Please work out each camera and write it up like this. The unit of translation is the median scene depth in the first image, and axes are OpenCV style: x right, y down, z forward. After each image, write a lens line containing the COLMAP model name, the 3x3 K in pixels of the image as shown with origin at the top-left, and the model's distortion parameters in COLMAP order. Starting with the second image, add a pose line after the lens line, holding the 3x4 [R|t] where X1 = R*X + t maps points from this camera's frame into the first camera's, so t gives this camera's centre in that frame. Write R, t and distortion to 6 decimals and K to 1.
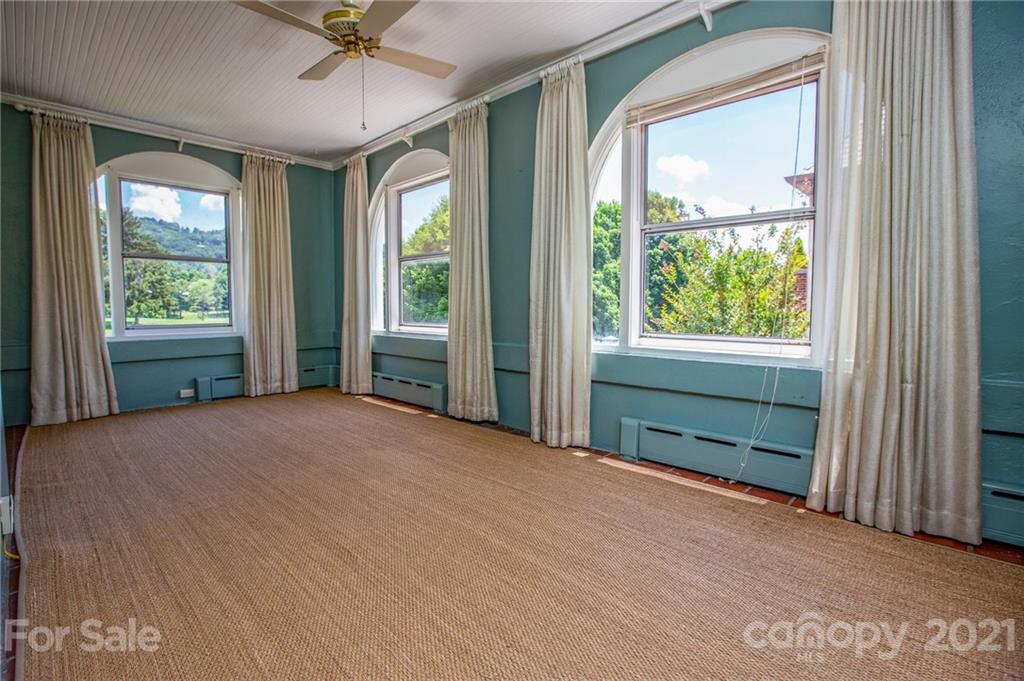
lens RADIAL K [[464.9, 0, 508.8], [0, 464.9, 336.1], [0, 0, 1]] dist [-0.055596, 0.018963]
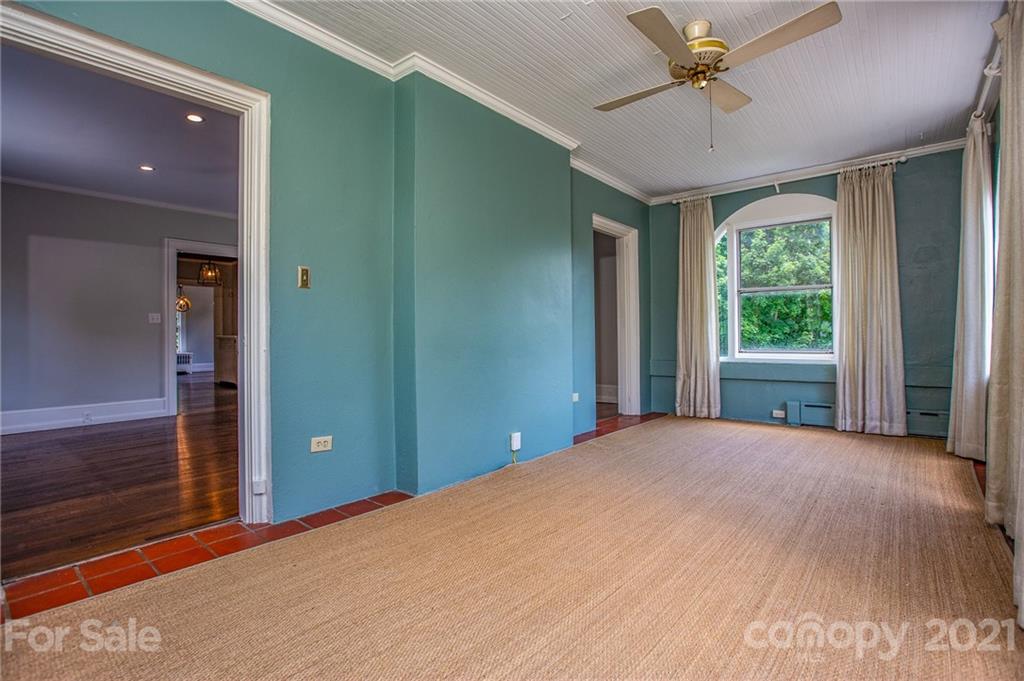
lens RADIAL K [[464.9, 0, 508.8], [0, 464.9, 336.1], [0, 0, 1]] dist [-0.055596, 0.018963]
pose [[0.080592, -0.000993, -0.996747, 0.317838], [-0.054283, 0.998511, -0.005384, -0.017942], [0.995268, 0.054540, 0.080418, 0.266665]]
